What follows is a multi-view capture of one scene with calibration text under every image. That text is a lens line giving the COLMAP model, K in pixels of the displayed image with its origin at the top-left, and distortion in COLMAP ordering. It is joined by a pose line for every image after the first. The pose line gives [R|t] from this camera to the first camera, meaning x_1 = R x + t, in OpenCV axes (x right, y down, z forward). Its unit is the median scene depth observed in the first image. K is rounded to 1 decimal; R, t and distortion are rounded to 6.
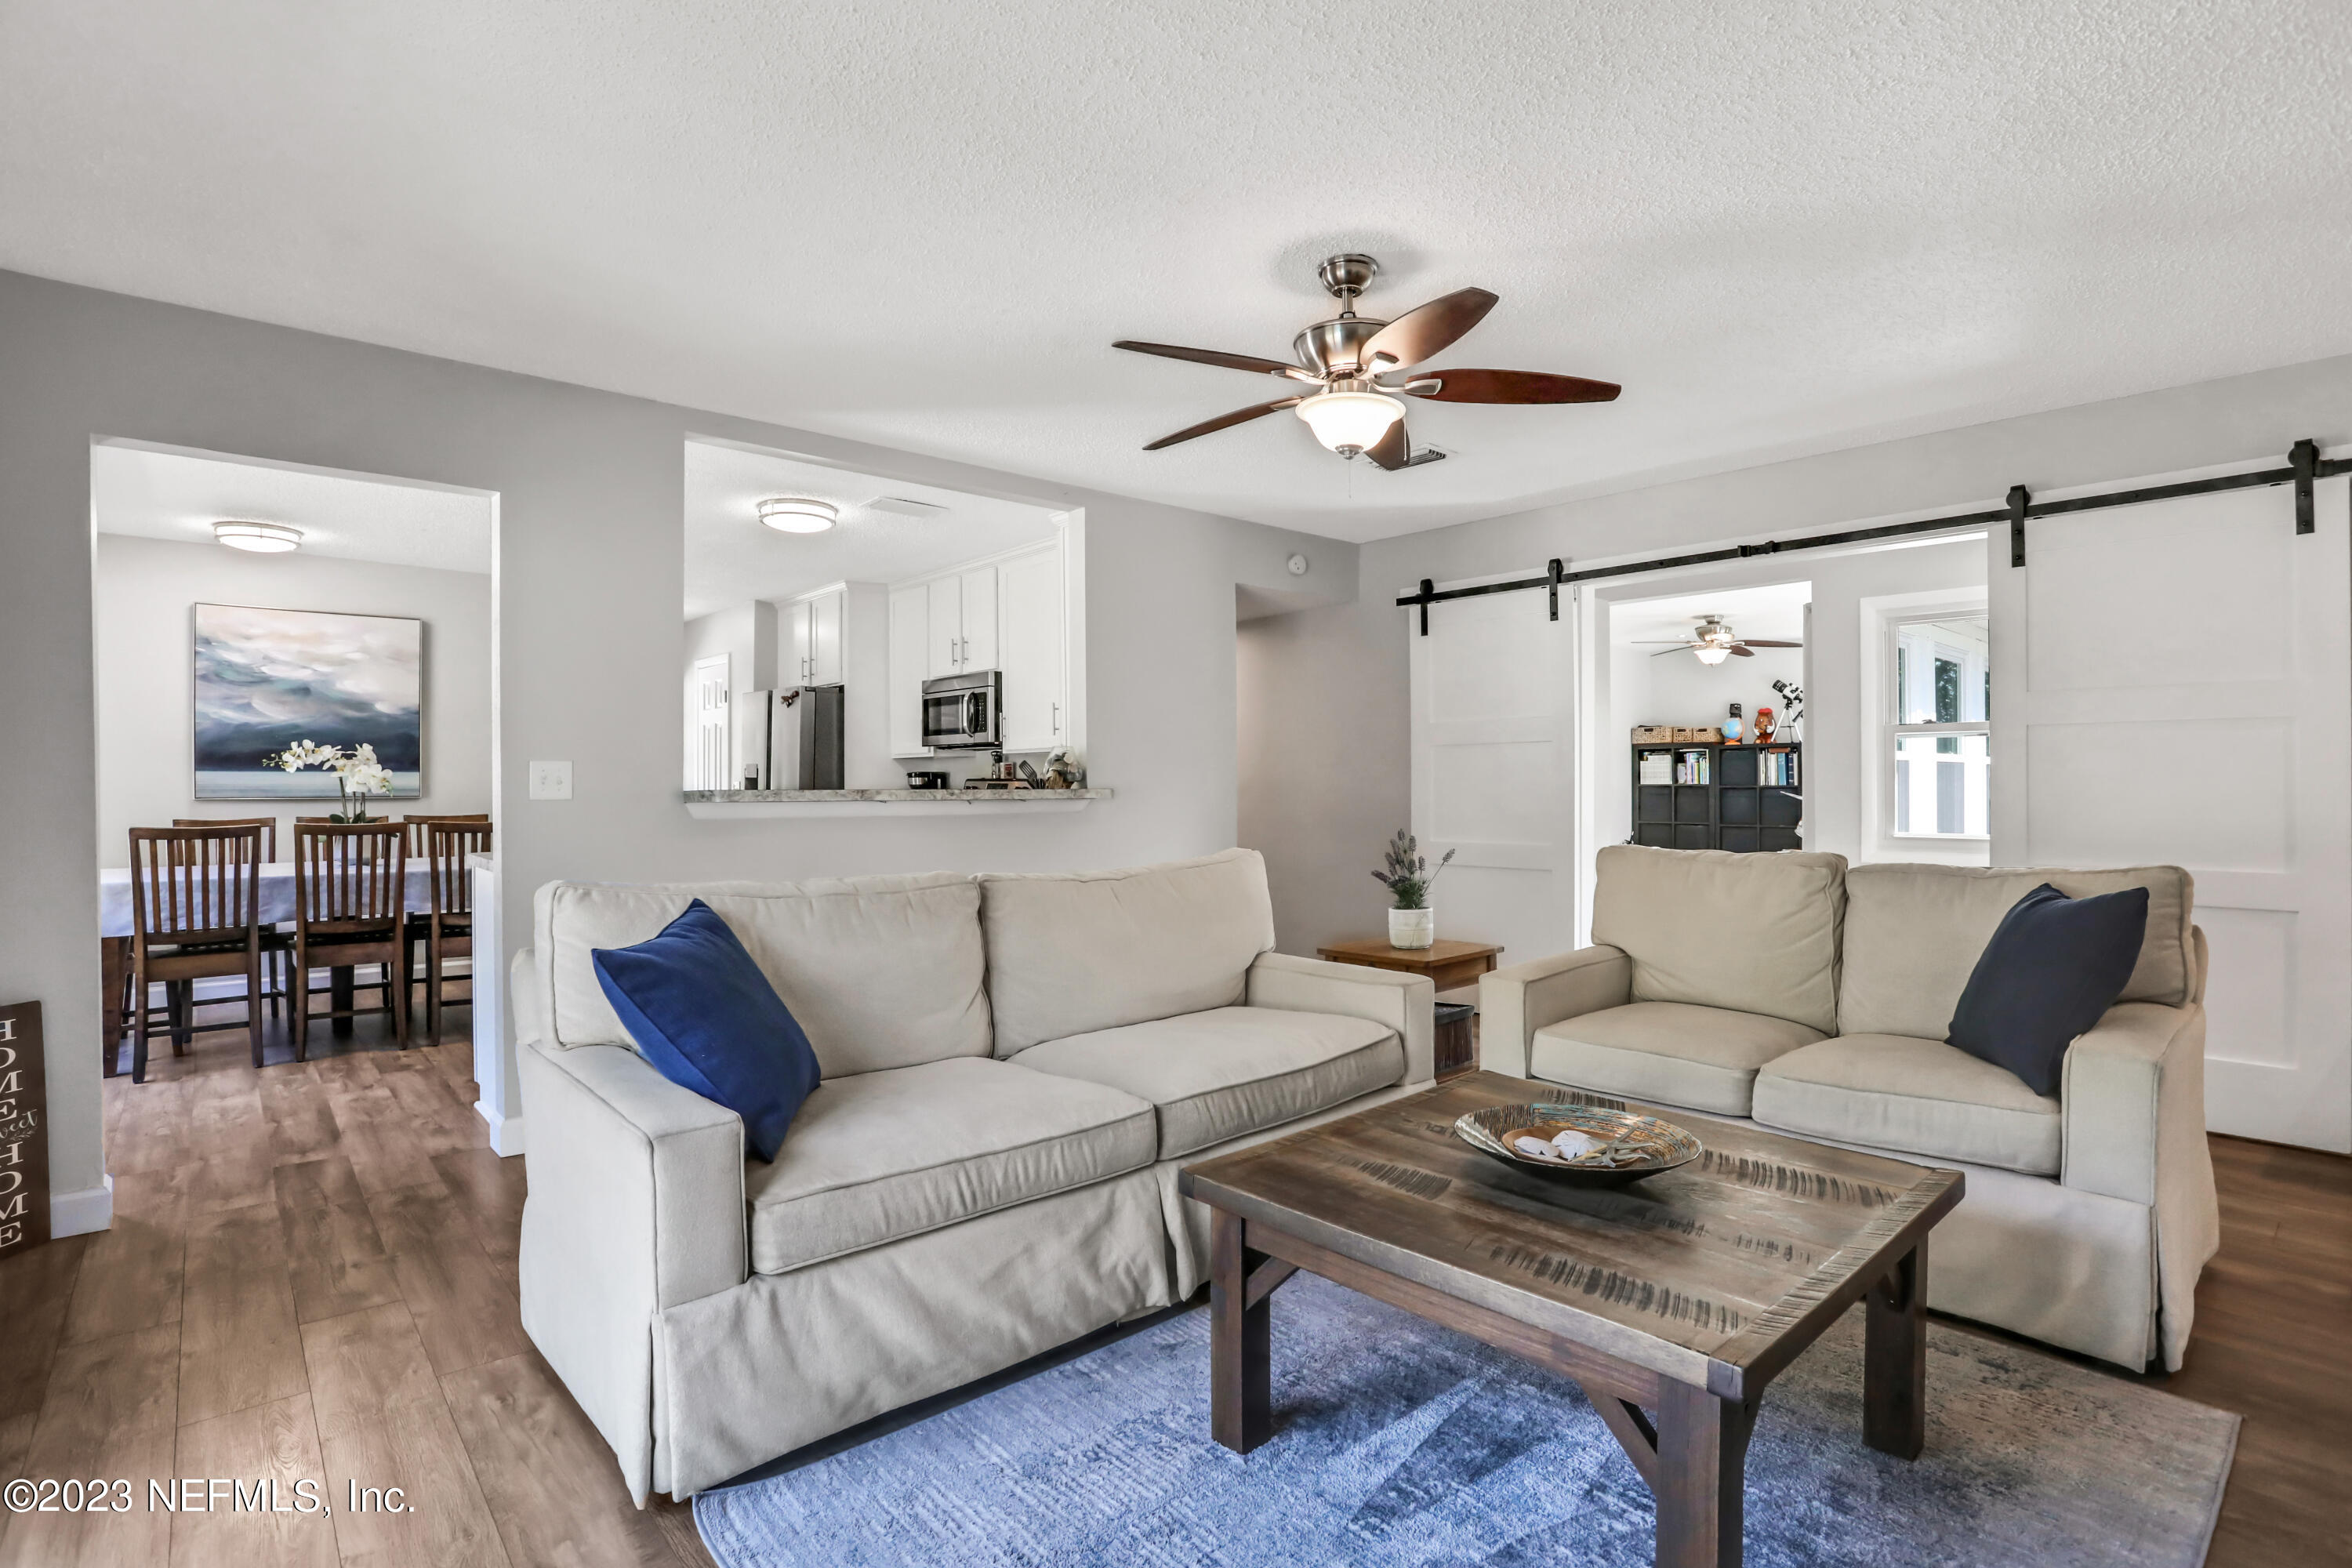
lens RADIAL K [[1188.3, 0, 1167.9], [0, 1188.3, 800.4], [0, 0, 1]] dist [-0.069812, 0.028976]
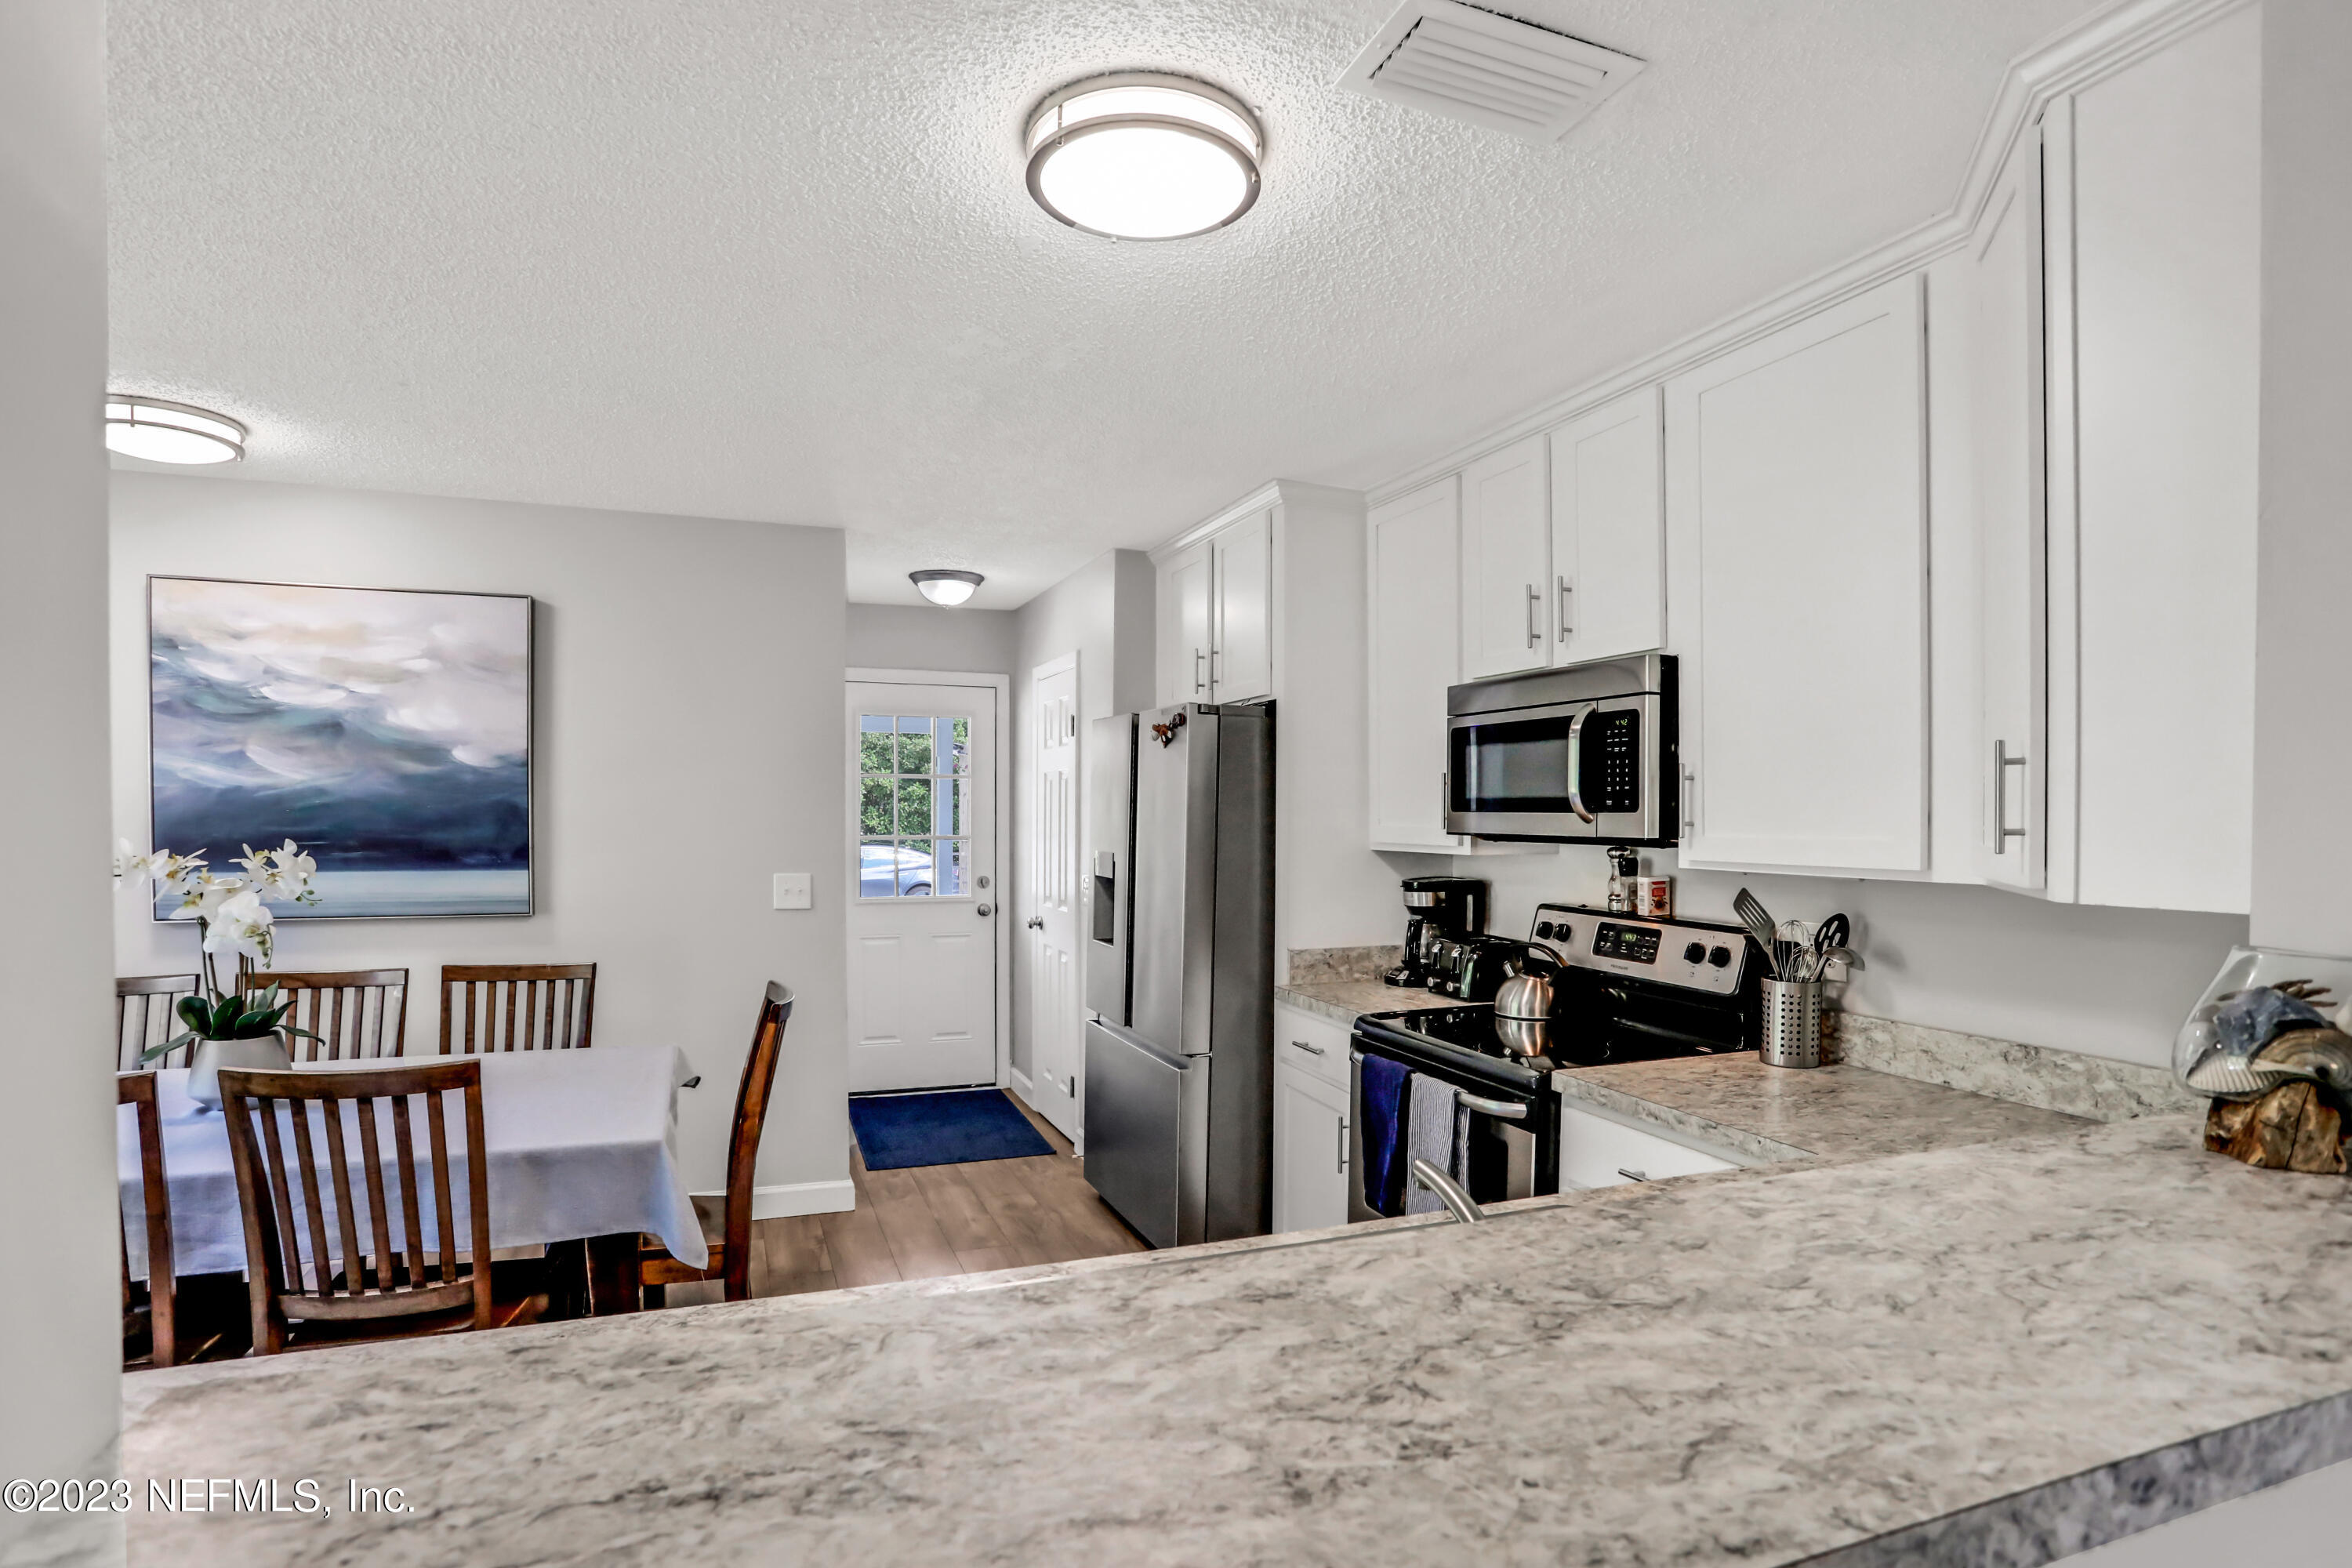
lens RADIAL K [[1188.3, 0, 1167.9], [0, 1188.3, 800.4], [0, 0, 1]] dist [-0.069812, 0.028976]
pose [[0.941312, 0.005035, -0.337500, -0.167008], [-0.011206, 0.999804, -0.016340, -0.053006], [0.337352, 0.019163, 0.941184, 0.582863]]
